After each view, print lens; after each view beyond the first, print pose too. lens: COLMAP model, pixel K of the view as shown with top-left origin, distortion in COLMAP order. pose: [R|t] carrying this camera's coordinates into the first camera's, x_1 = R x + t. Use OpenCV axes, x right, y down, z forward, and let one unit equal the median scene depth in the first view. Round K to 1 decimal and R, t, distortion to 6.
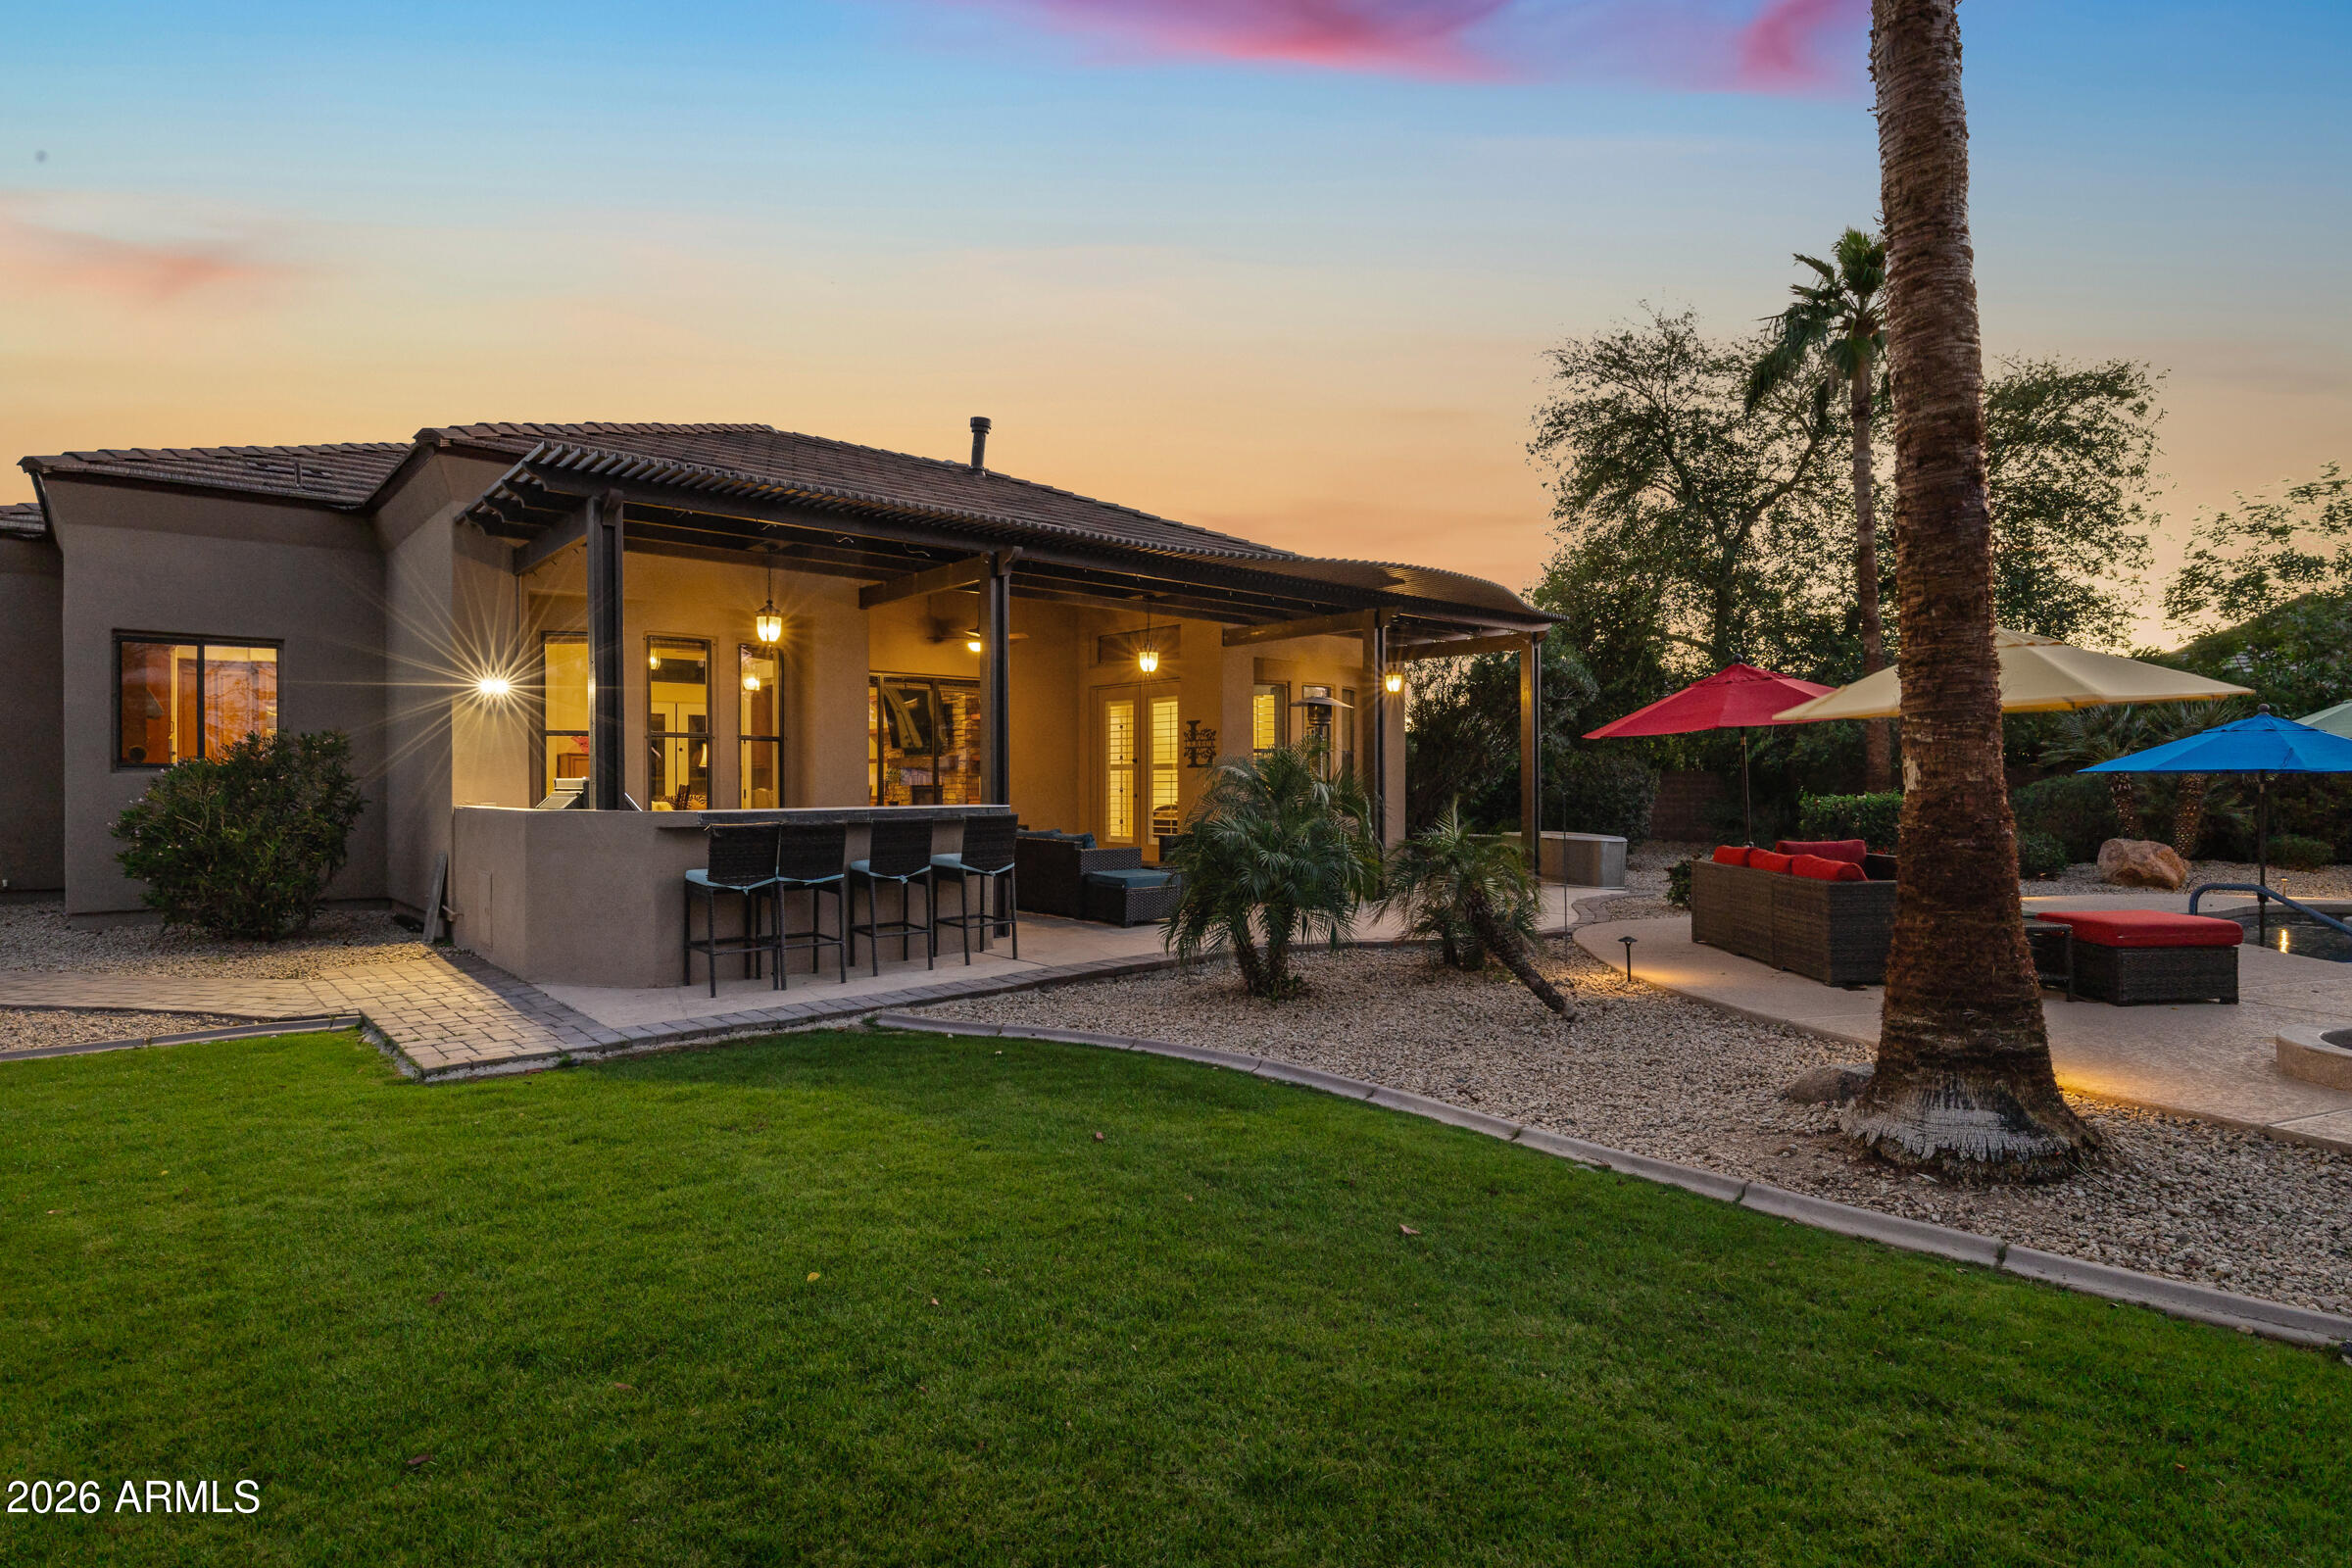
lens RADIAL K [[1214.8, 0, 1176.0], [0, 1214.8, 784.0], [0, 0, 1]] dist [0.001334, 0.000729]
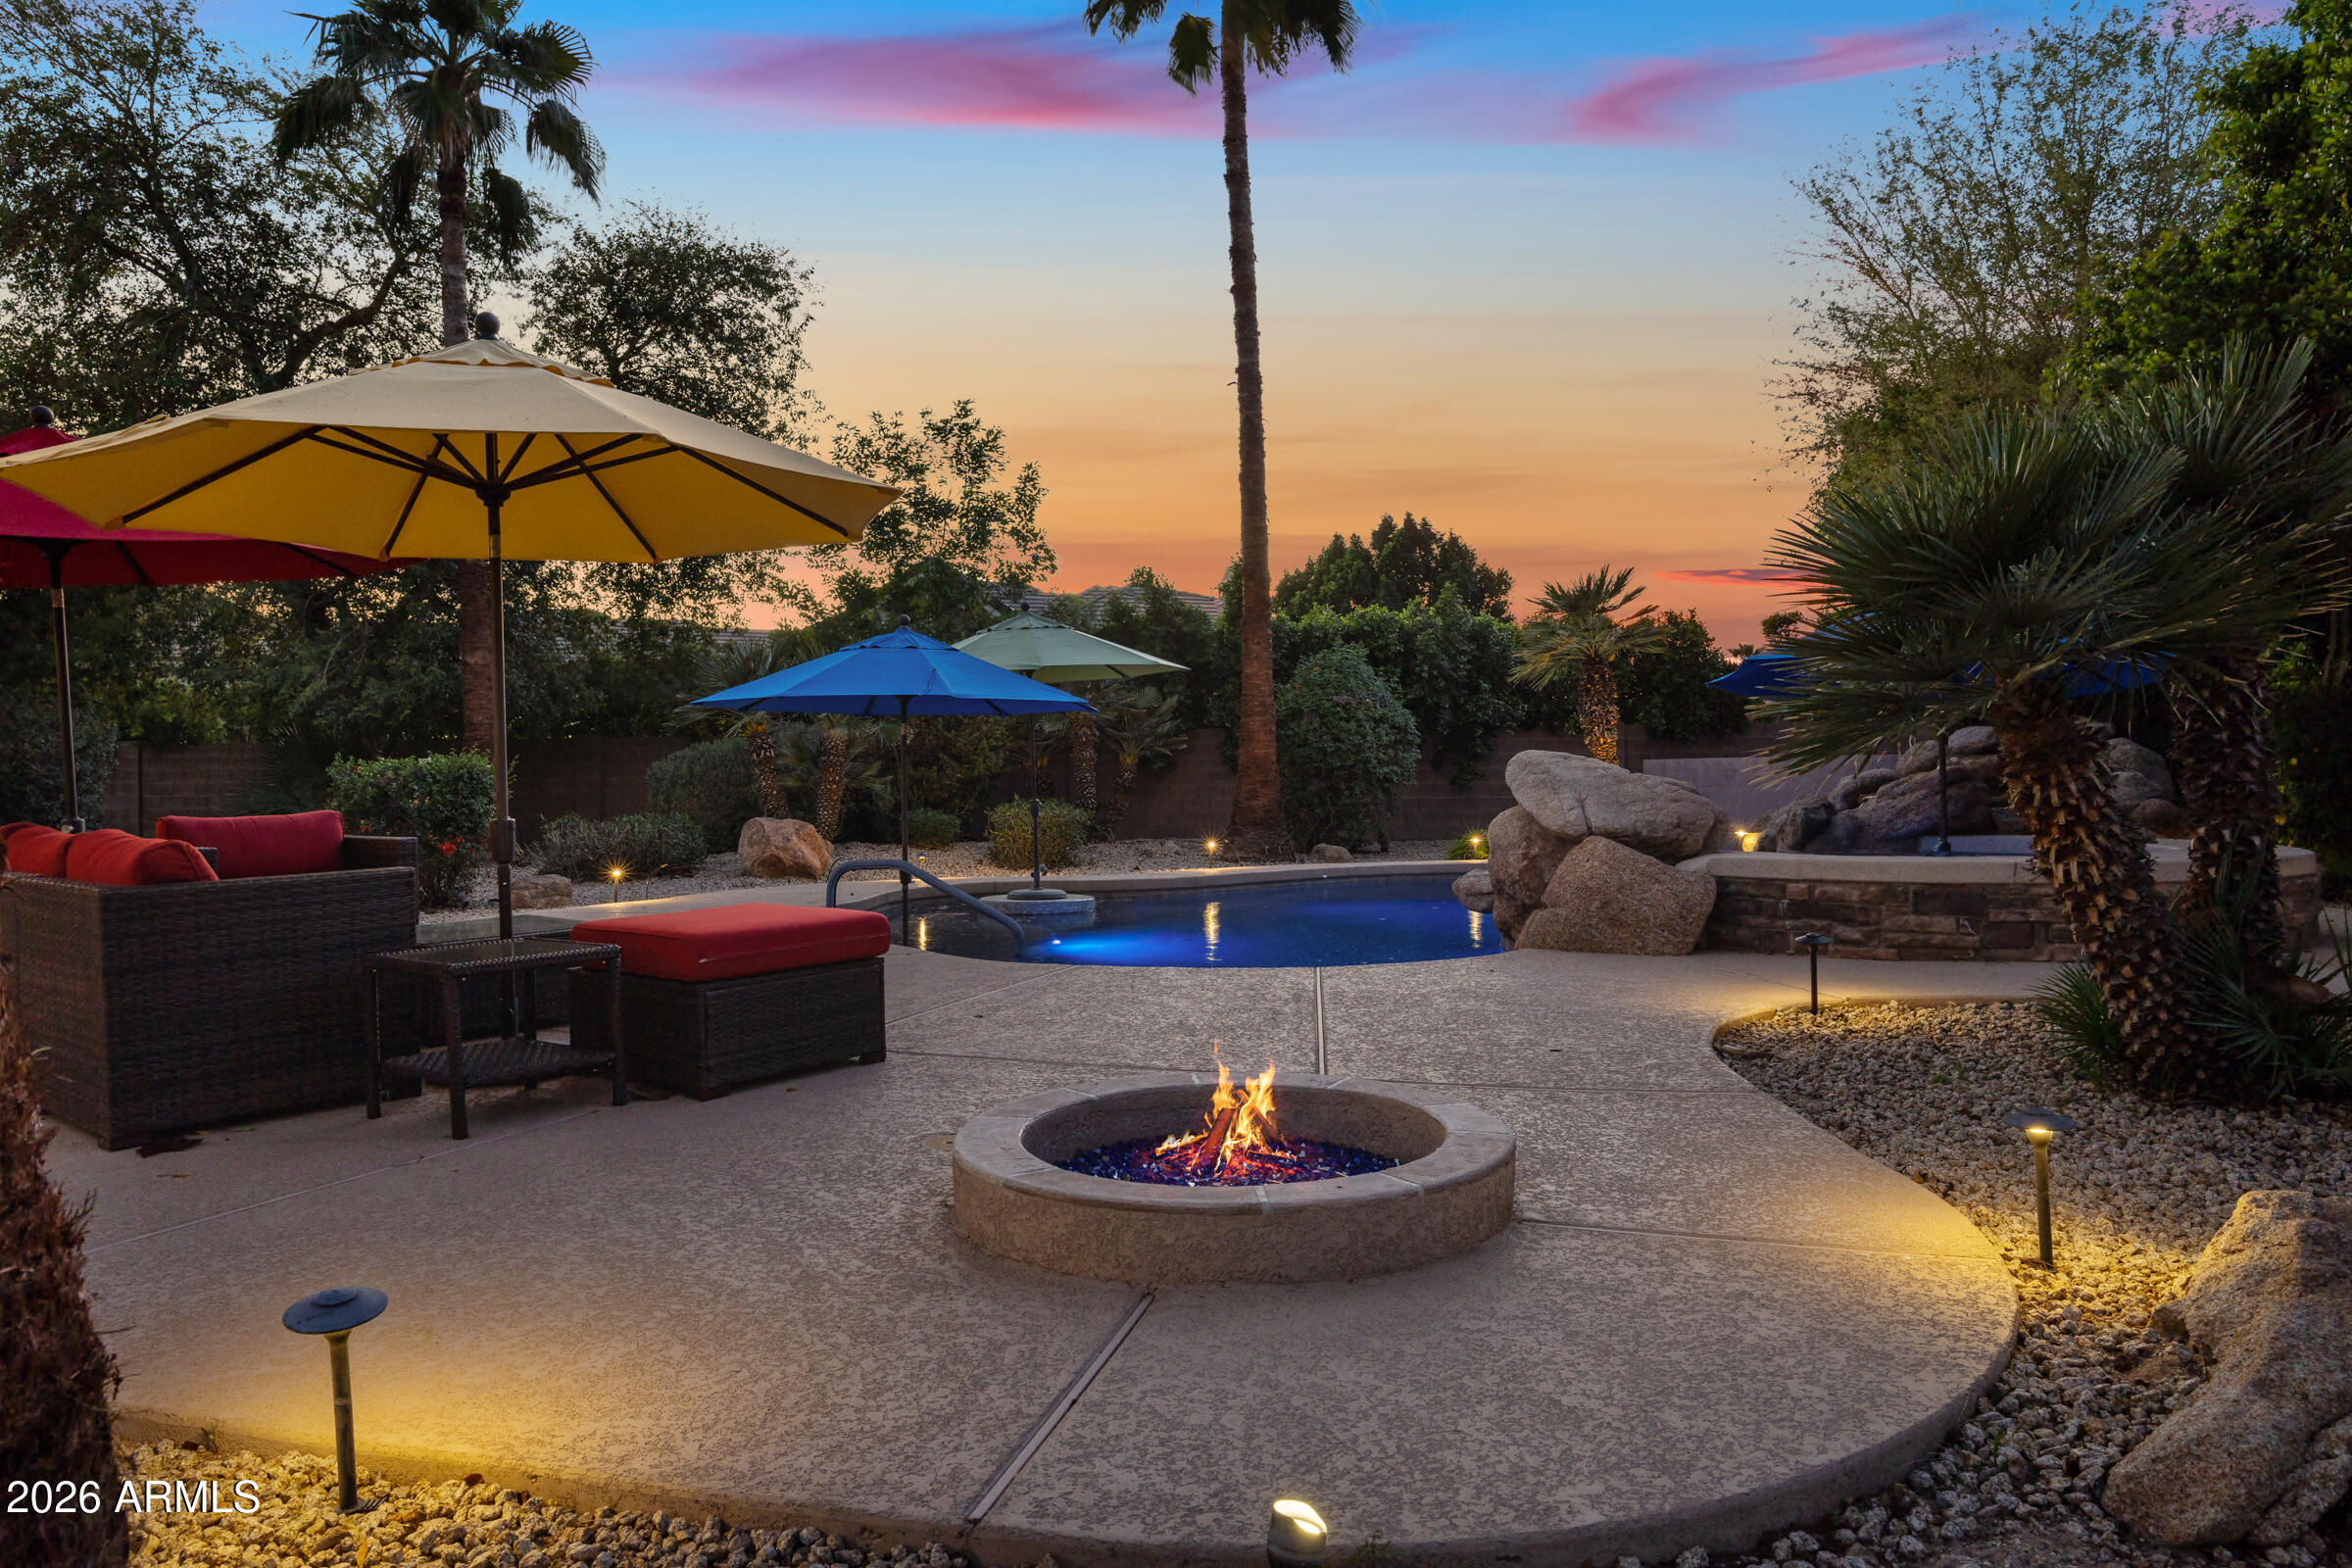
lens RADIAL K [[1548.3, 0, 1176.0], [0, 1548.3, 784.0], [0, 0, 1]] dist [0.006121, 0.001658]
pose [[0.614221, -0.005889, 0.789112, 0.156624], [0.004364, 0.999982, 0.004065, 0.020485], [-0.789122, 0.000947, 0.614236, 0.181620]]
